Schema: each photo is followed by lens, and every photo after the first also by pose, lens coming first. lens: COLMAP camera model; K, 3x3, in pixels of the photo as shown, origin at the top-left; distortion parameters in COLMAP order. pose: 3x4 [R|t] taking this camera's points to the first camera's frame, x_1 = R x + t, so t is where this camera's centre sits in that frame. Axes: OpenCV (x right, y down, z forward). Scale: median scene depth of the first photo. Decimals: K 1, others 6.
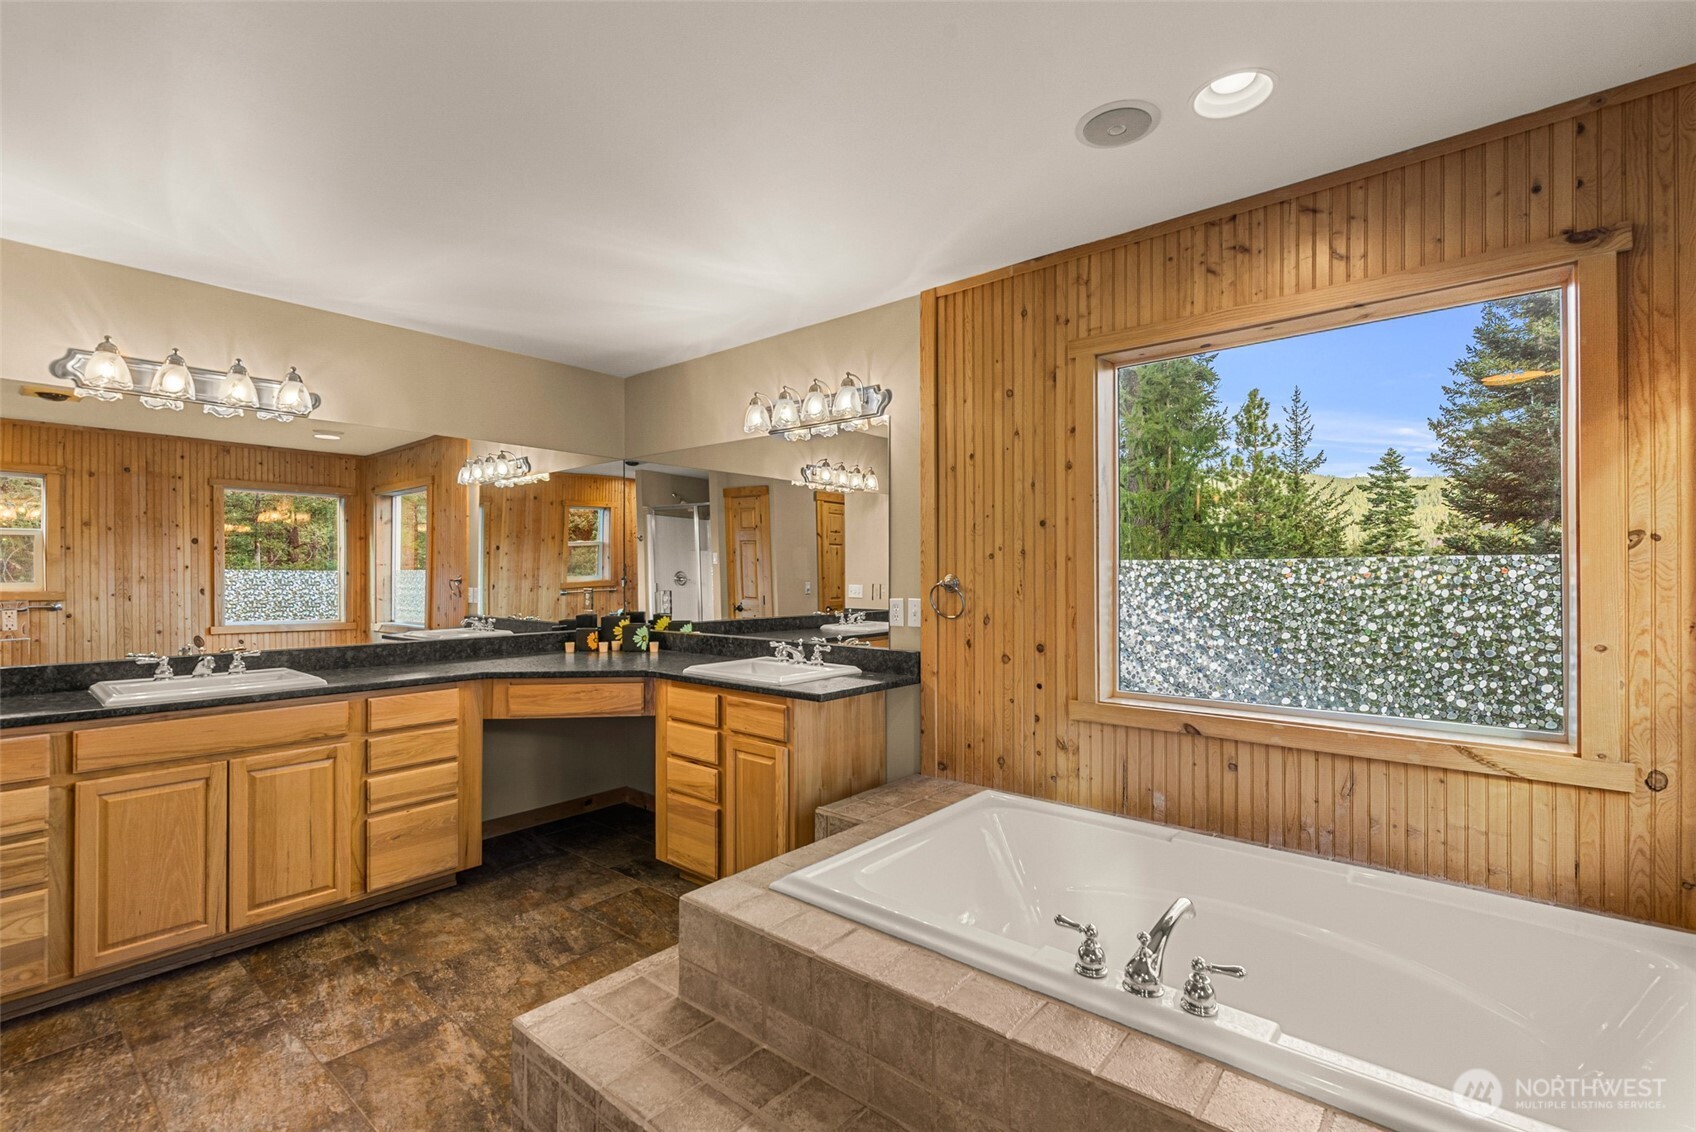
lens RADIAL K [[763.0, 0, 852.0], [0, 763.0, 572.5], [0, 0, 1]] dist [-0.001231, -0.000608]
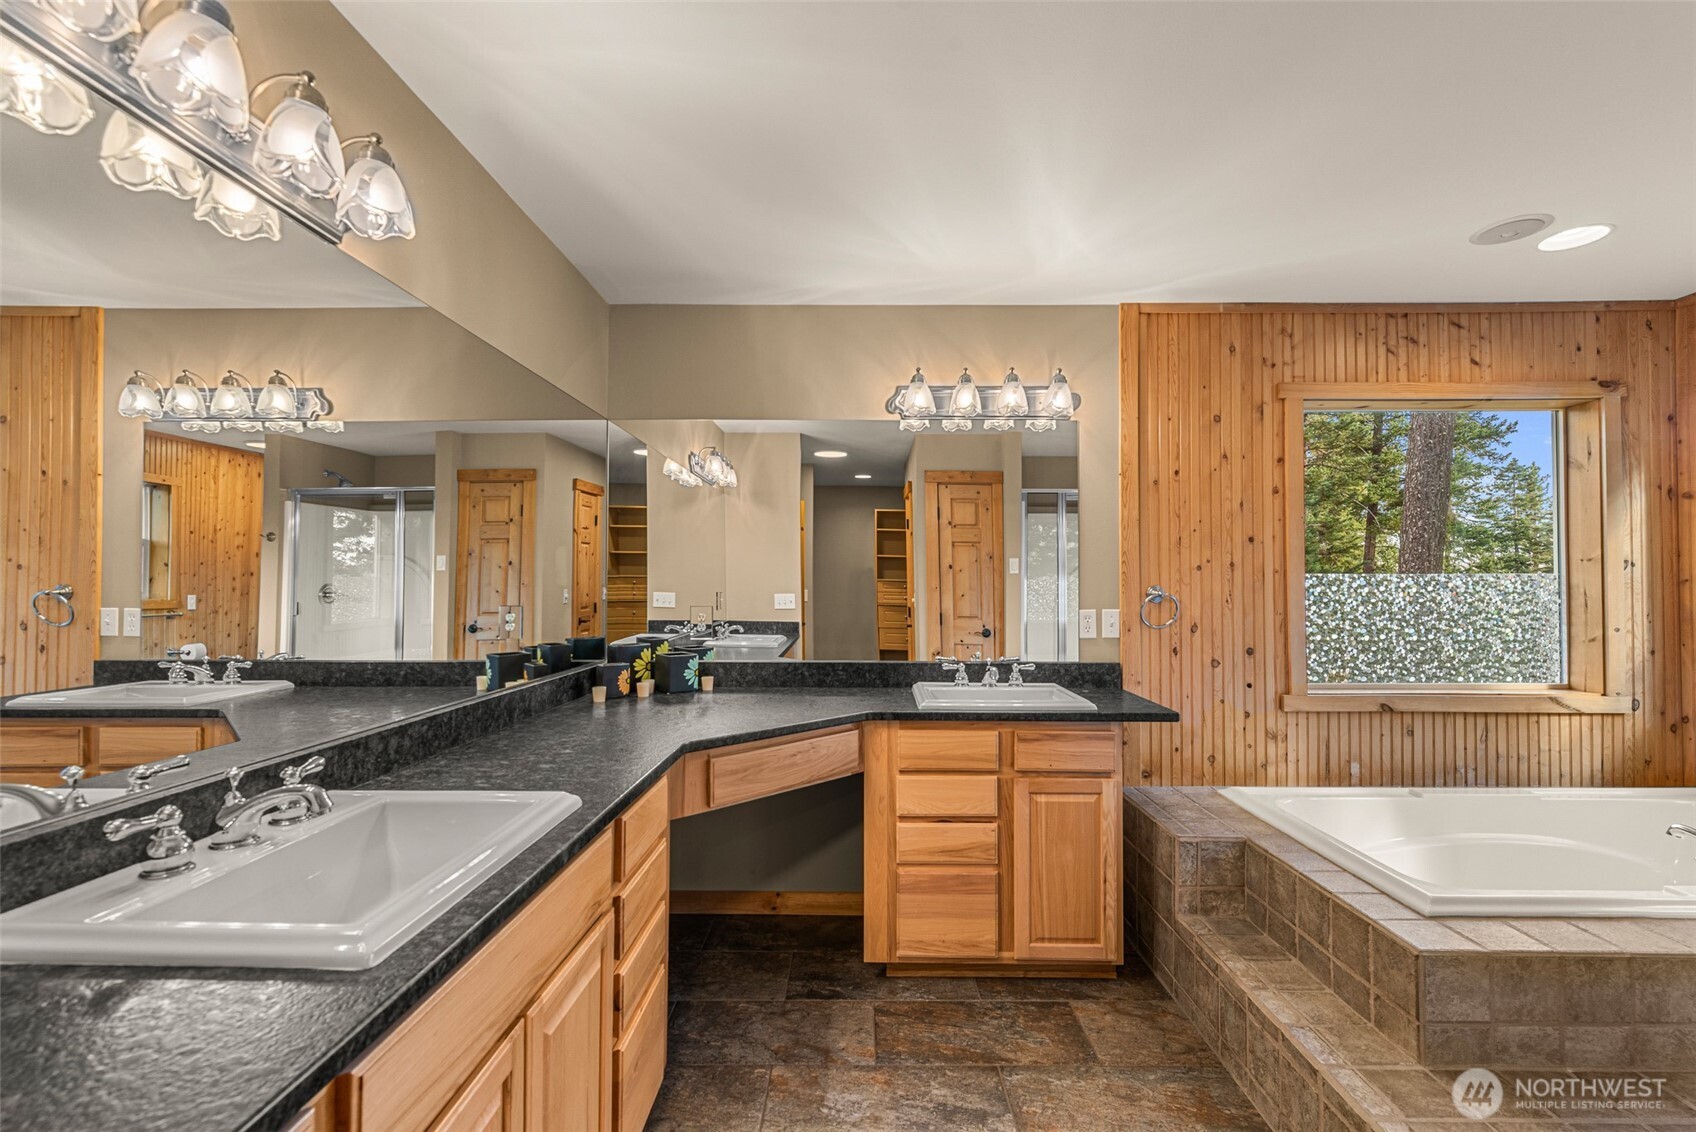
lens RADIAL K [[746.7, 0, 856.9], [0, 746.7, 571.9], [0, 0, 1]] dist [-0.000209, -0.000344]
pose [[0.768876, 0.011628, 0.639292, -0.909138], [-0.003475, 0.999896, -0.014007, 0.000307], [-0.639389, 0.008548, 0.768836, 0.535165]]
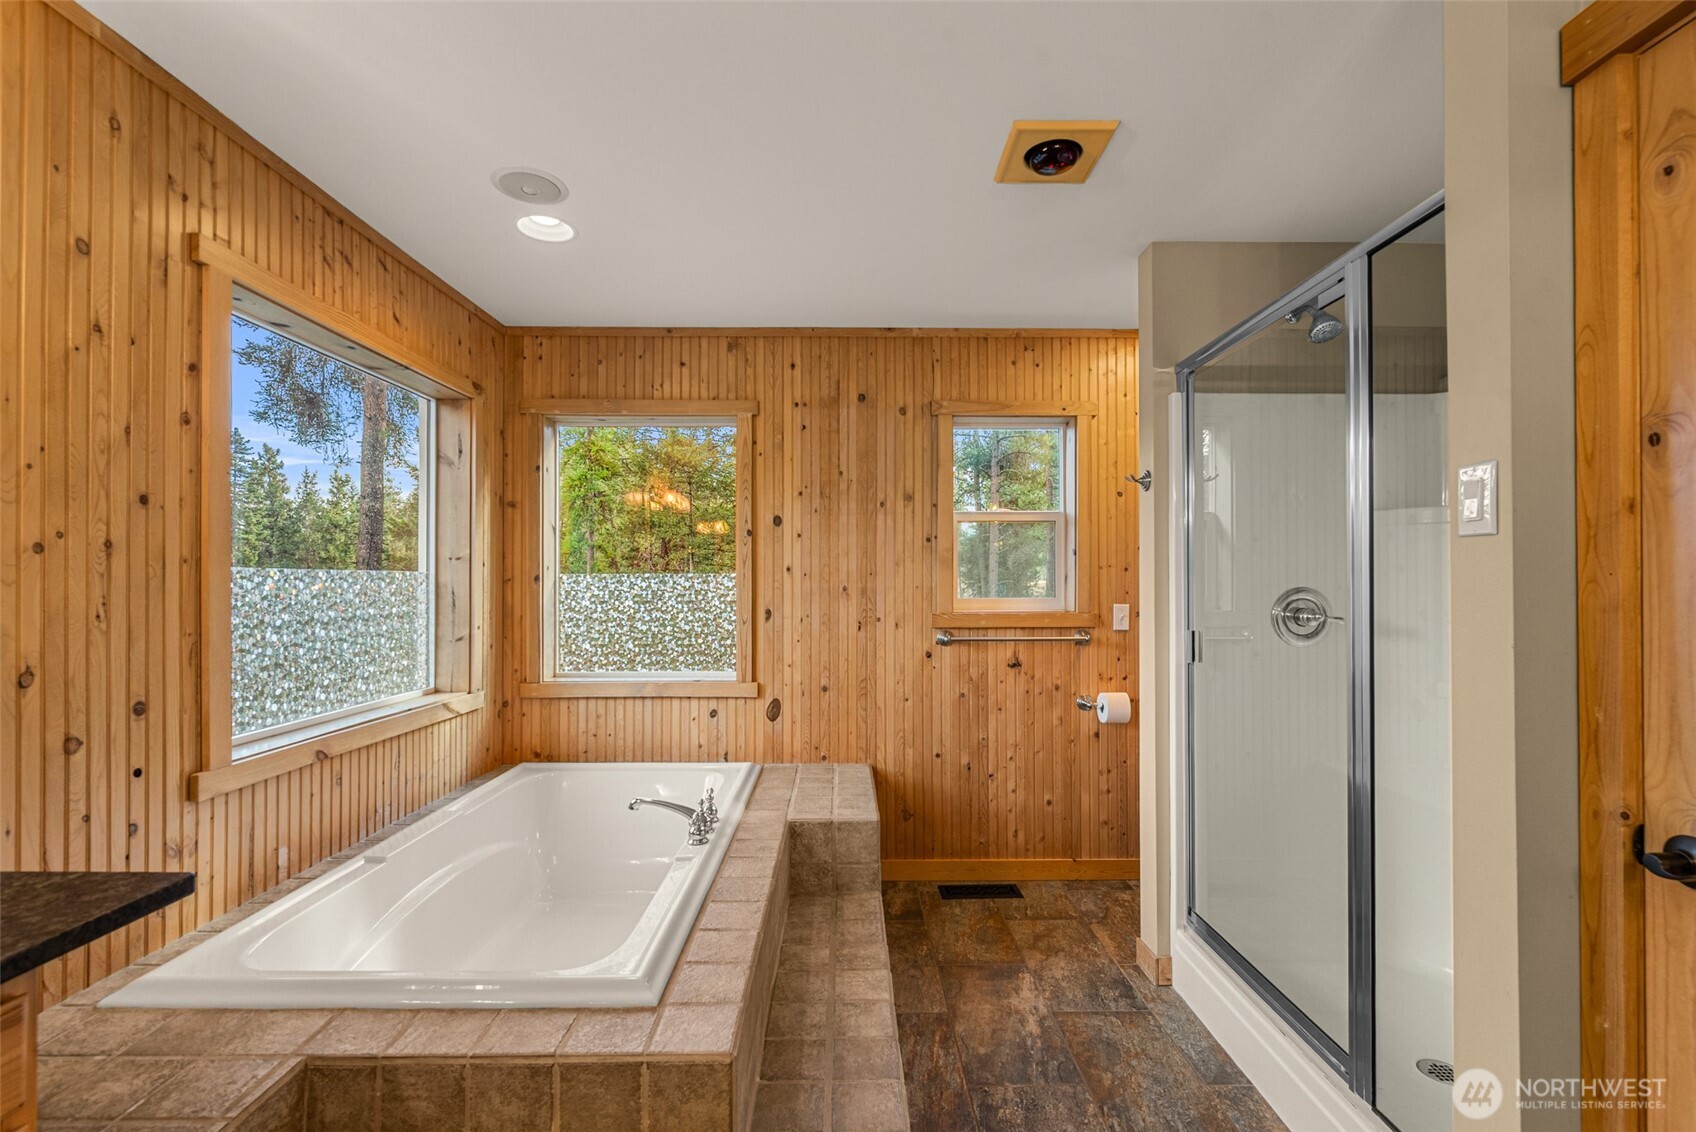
lens RADIAL K [[746.2, 0, 850.6], [0, 746.2, 579.9], [0, 0, 1]] dist [0.000349, -0.000091]
pose [[-0.652064, 0.003795, 0.758155, -0.567803], [-0.004122, 0.999955, -0.008551, 0.001376], [-0.758153, -0.008701, -0.652019, 0.974926]]
